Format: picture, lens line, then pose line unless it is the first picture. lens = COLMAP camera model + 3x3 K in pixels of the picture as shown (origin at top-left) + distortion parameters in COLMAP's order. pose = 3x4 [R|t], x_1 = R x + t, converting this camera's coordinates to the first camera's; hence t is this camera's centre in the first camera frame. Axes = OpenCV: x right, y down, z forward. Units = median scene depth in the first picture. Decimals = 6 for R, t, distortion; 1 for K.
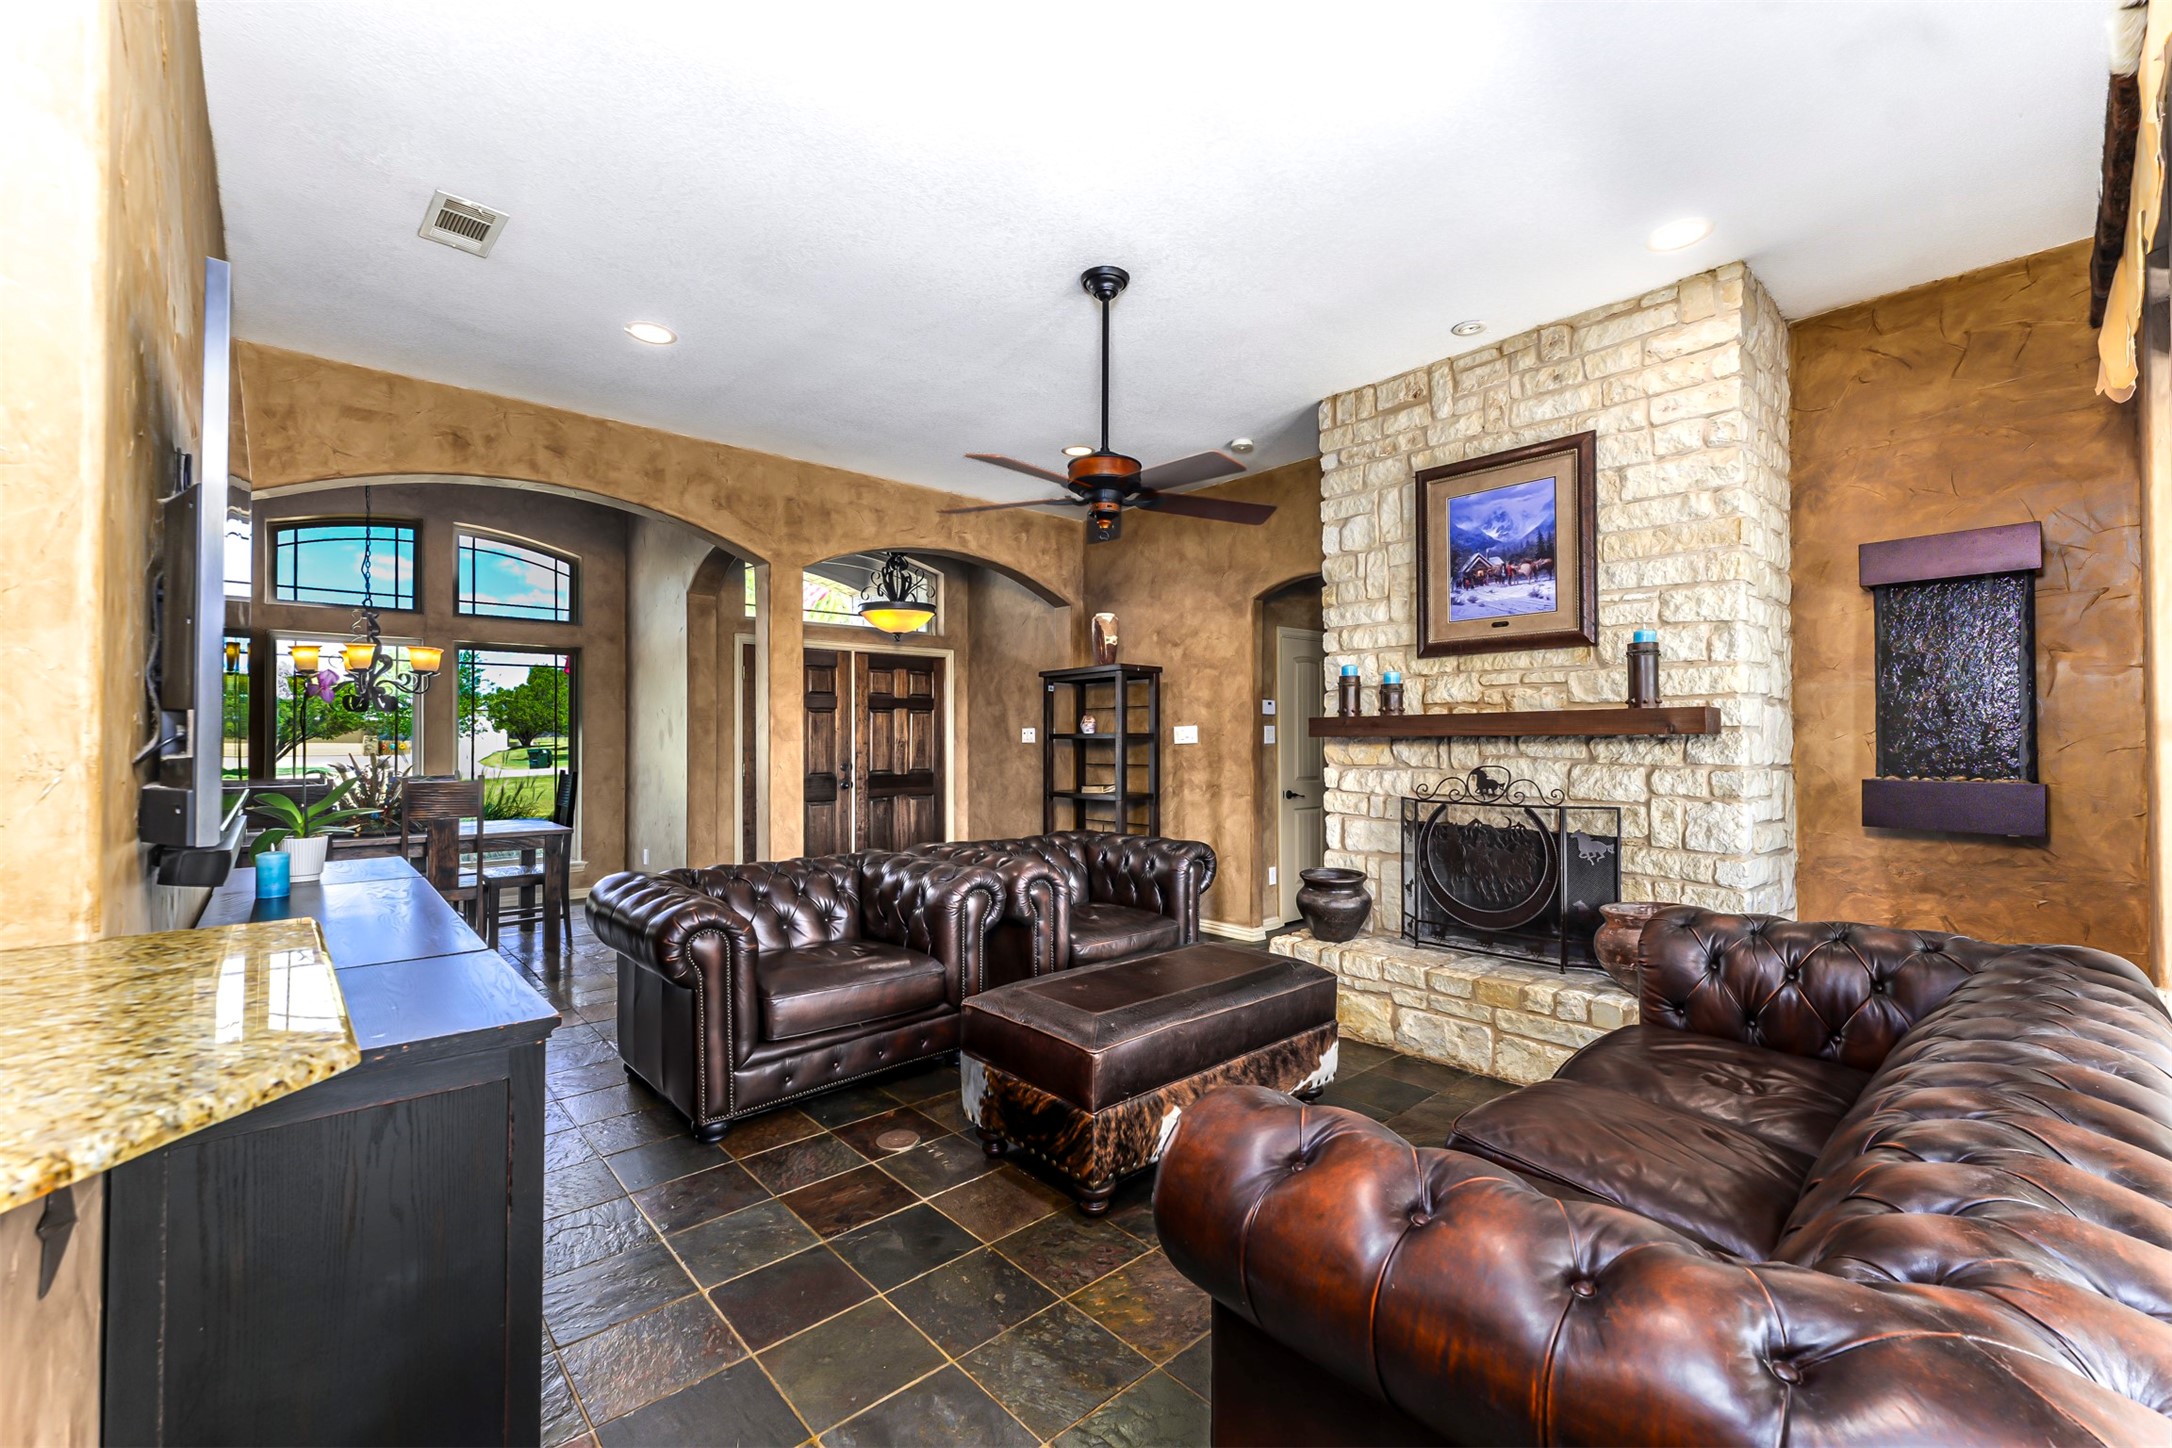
lens RADIAL K [[905.9, 0, 1104.6], [0, 905.9, 728.0], [0, 0, 1]] dist [-0.000285, 0.001041]
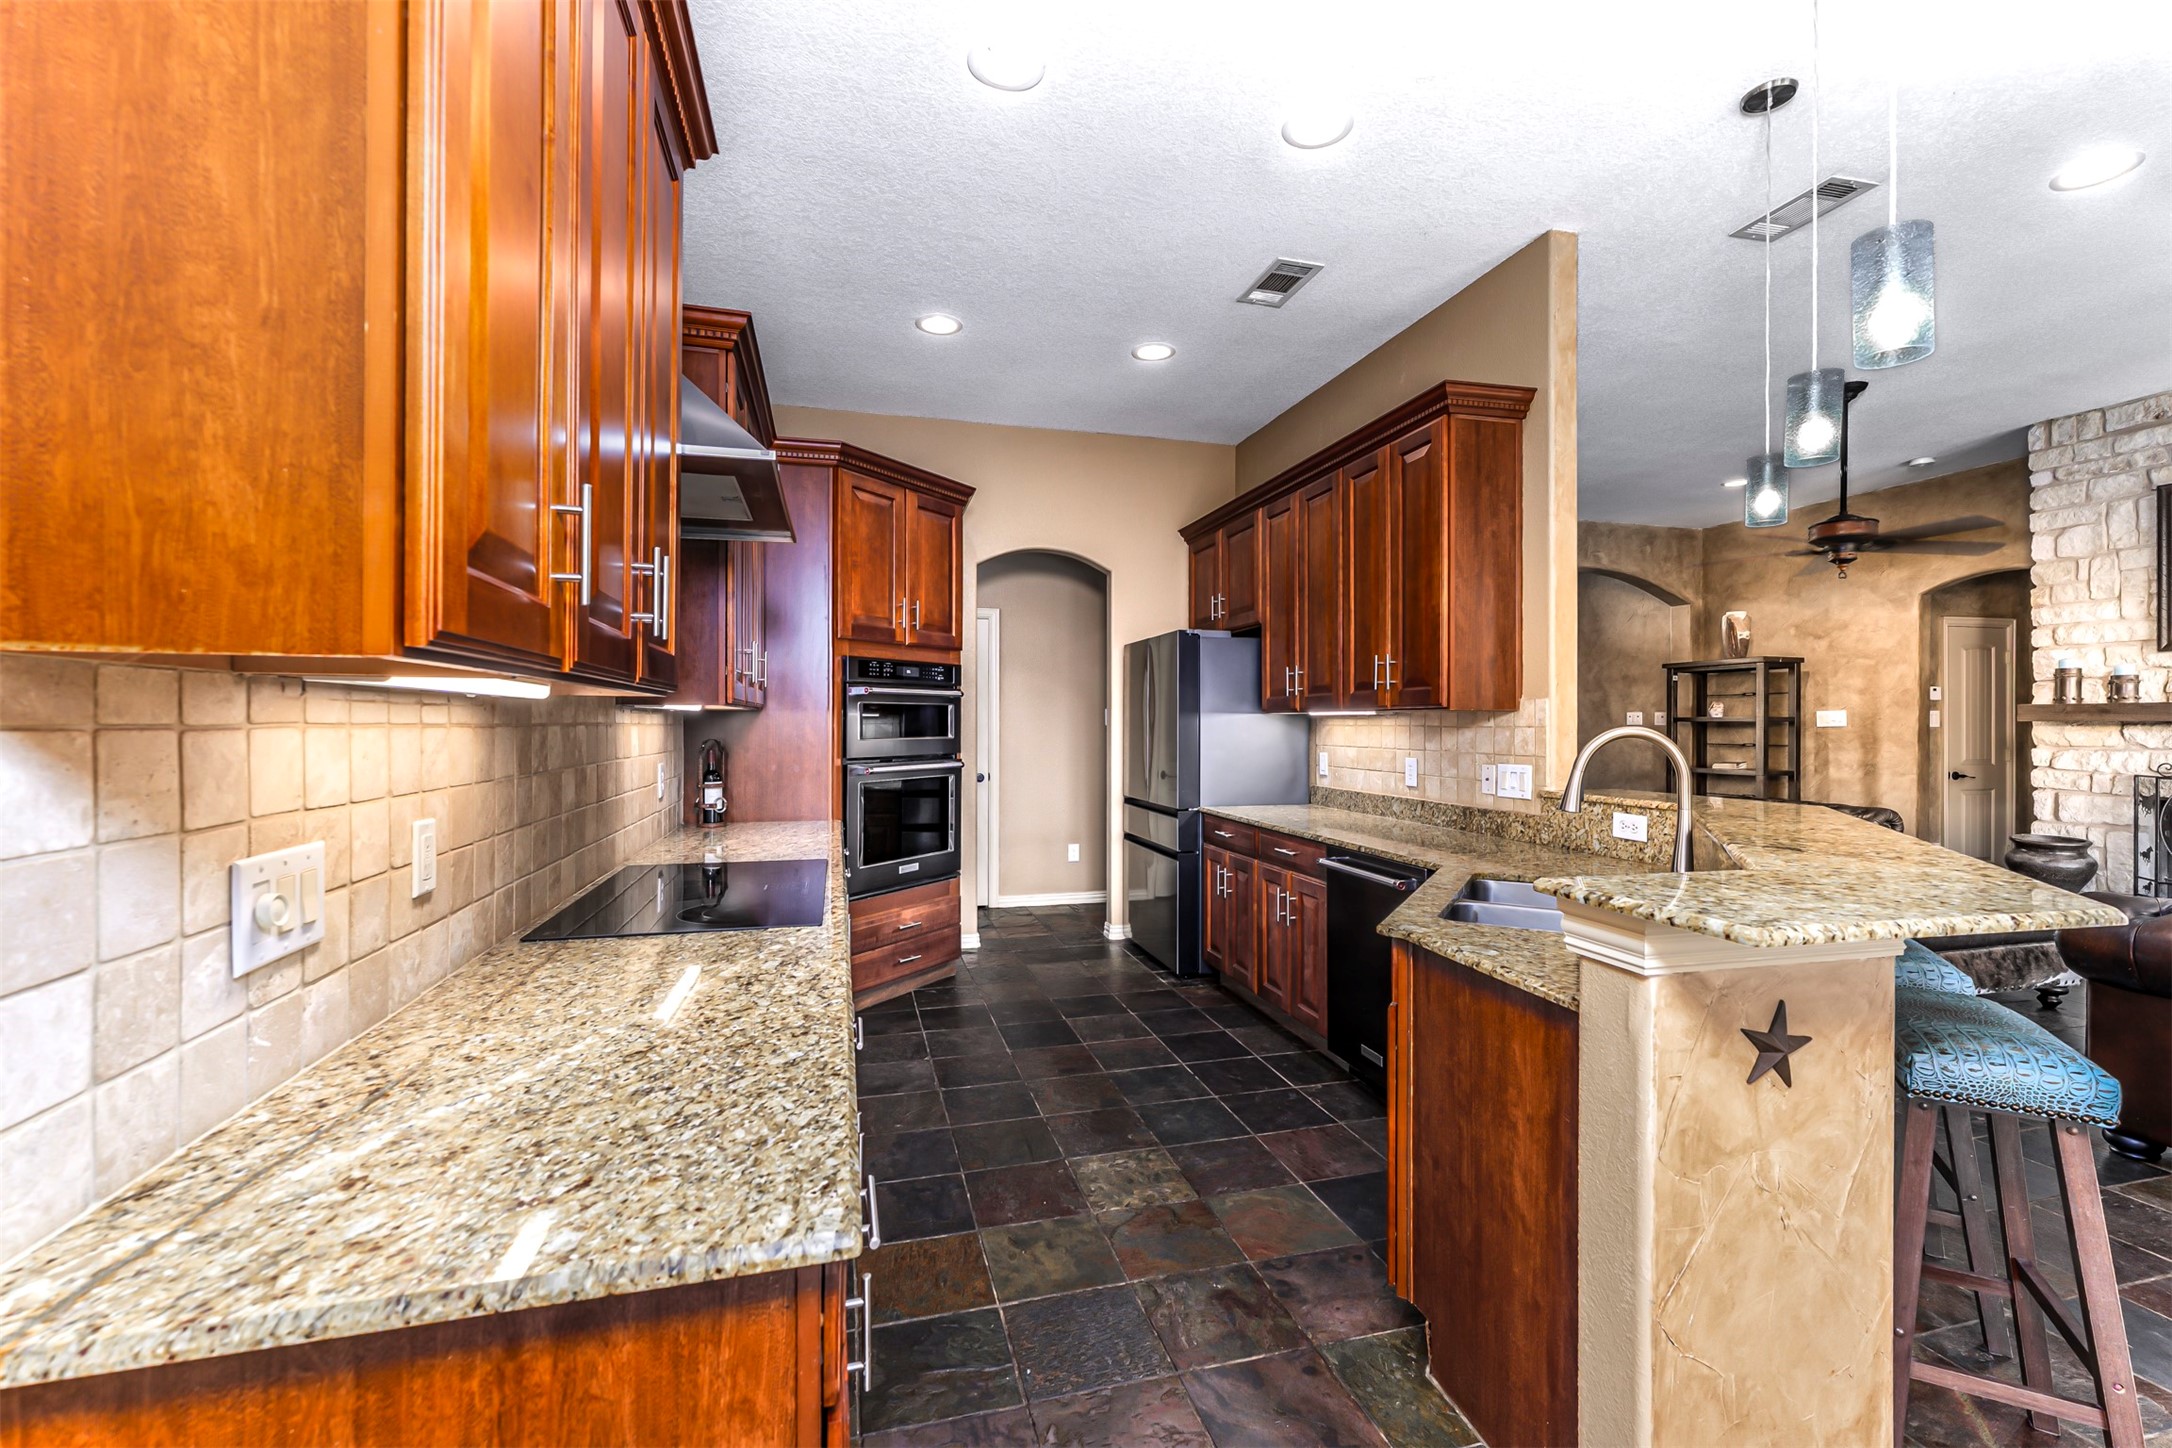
lens RADIAL K [[905.9, 0, 1078.7], [0, 905.9, 720.7], [0, 0, 1]] dist [-0.000285, 0.001041]
pose [[0.882969, 0.003331, -0.469419, -0.347730], [0.002799, 0.999920, 0.012359, -0.010566], [0.469423, -0.012226, 0.882889, -0.703835]]
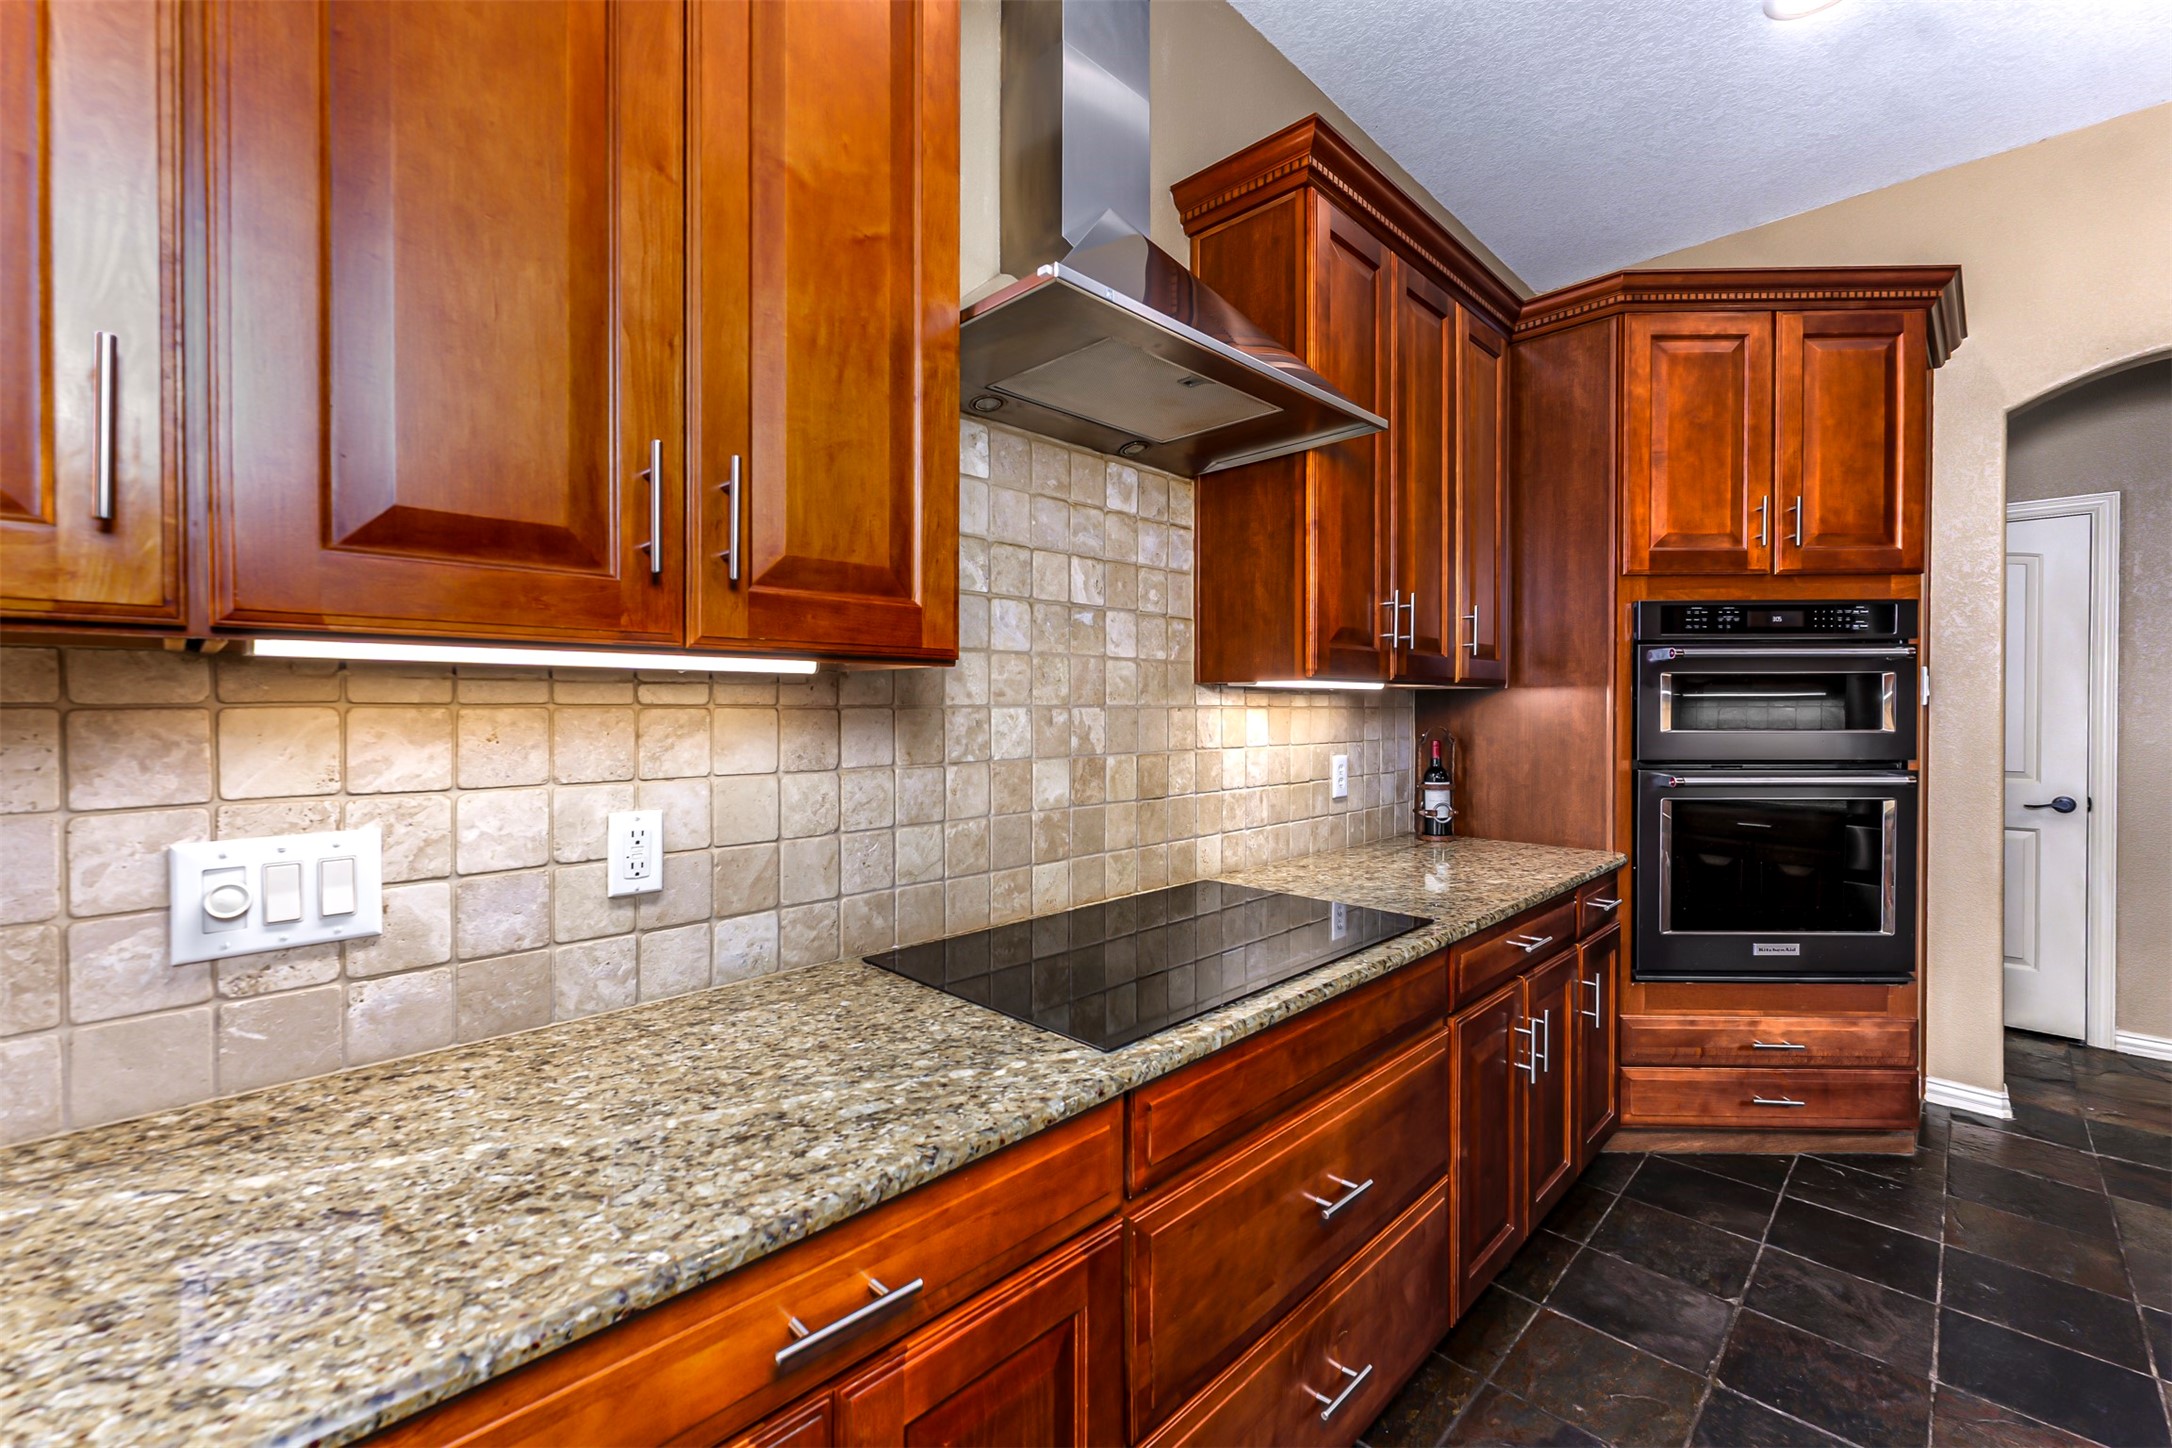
lens RADIAL K [[905.9, 0, 1078.0], [0, 905.9, 709.0], [0, 0, 1]] dist [-0.000285, 0.001041]
pose [[0.046044, 0.007040, -0.998915, -0.424486], [0.014023, 0.999872, 0.007693, -0.003543], [0.998841, -0.014362, 0.045939, -0.327845]]
